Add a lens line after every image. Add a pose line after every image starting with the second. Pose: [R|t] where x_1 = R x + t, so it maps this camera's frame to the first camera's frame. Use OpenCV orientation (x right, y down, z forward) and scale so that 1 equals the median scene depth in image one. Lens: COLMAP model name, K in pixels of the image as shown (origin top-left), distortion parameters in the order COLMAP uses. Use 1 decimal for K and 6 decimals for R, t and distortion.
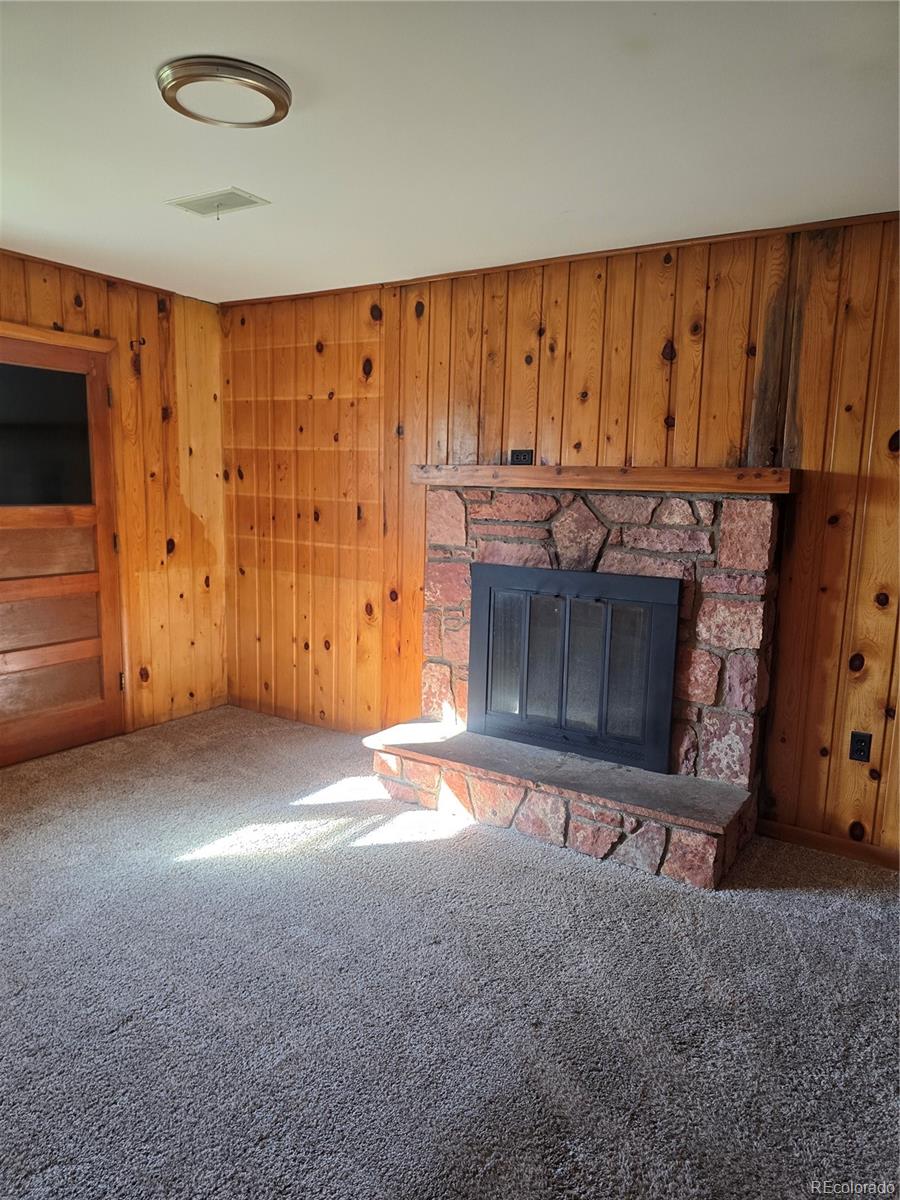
lens RADIAL K [[795.7, 0, 447.4], [0, 795.7, 606.3], [0, 0, 1]] dist [0.027077, -0.035905]
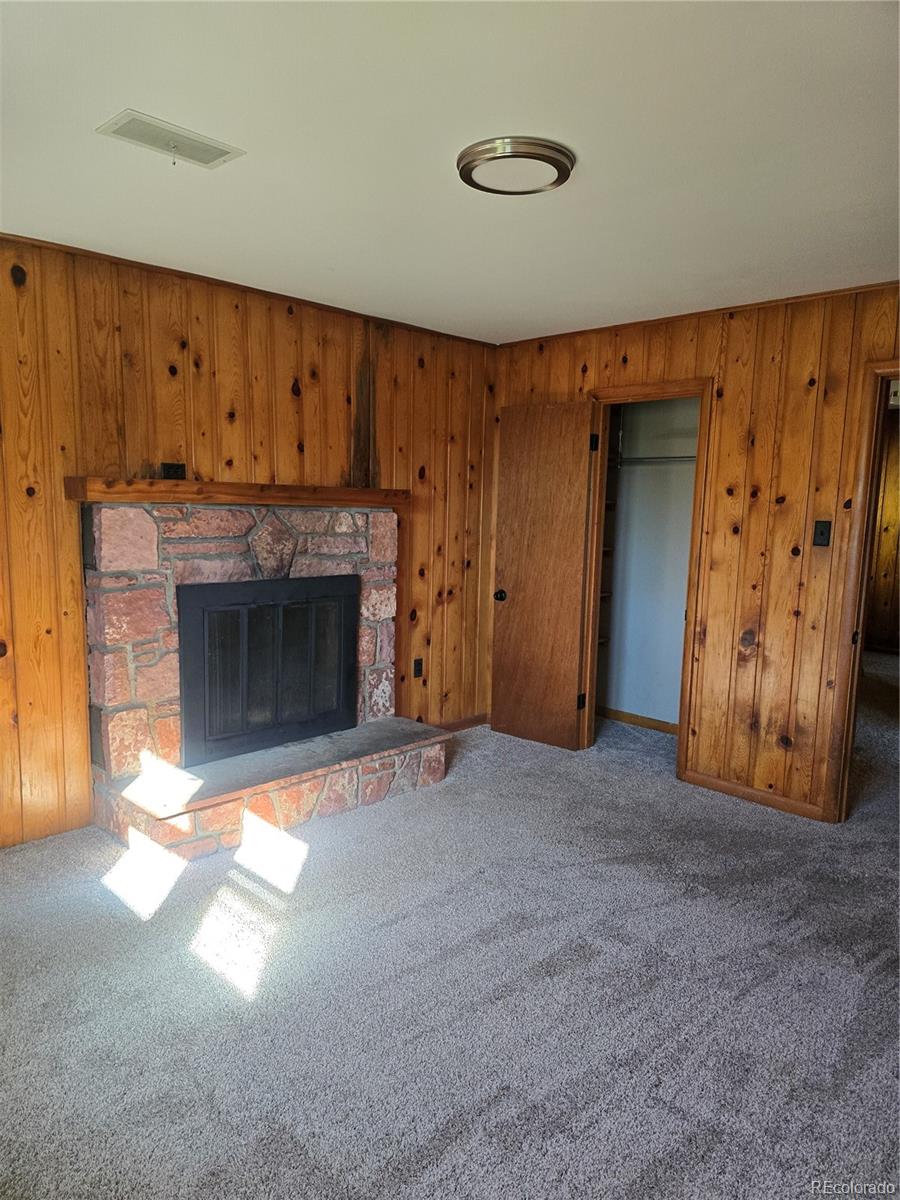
lens RADIAL K [[795.7, 0, 453.9], [0, 795.7, 608.3], [0, 0, 1]] dist [0.027077, -0.035905]
pose [[0.212909, -0.147309, 0.965904, -0.860713], [0.131133, 0.983934, 0.121154, -0.106927], [-0.968232, 0.100867, 0.228805, 0.518943]]
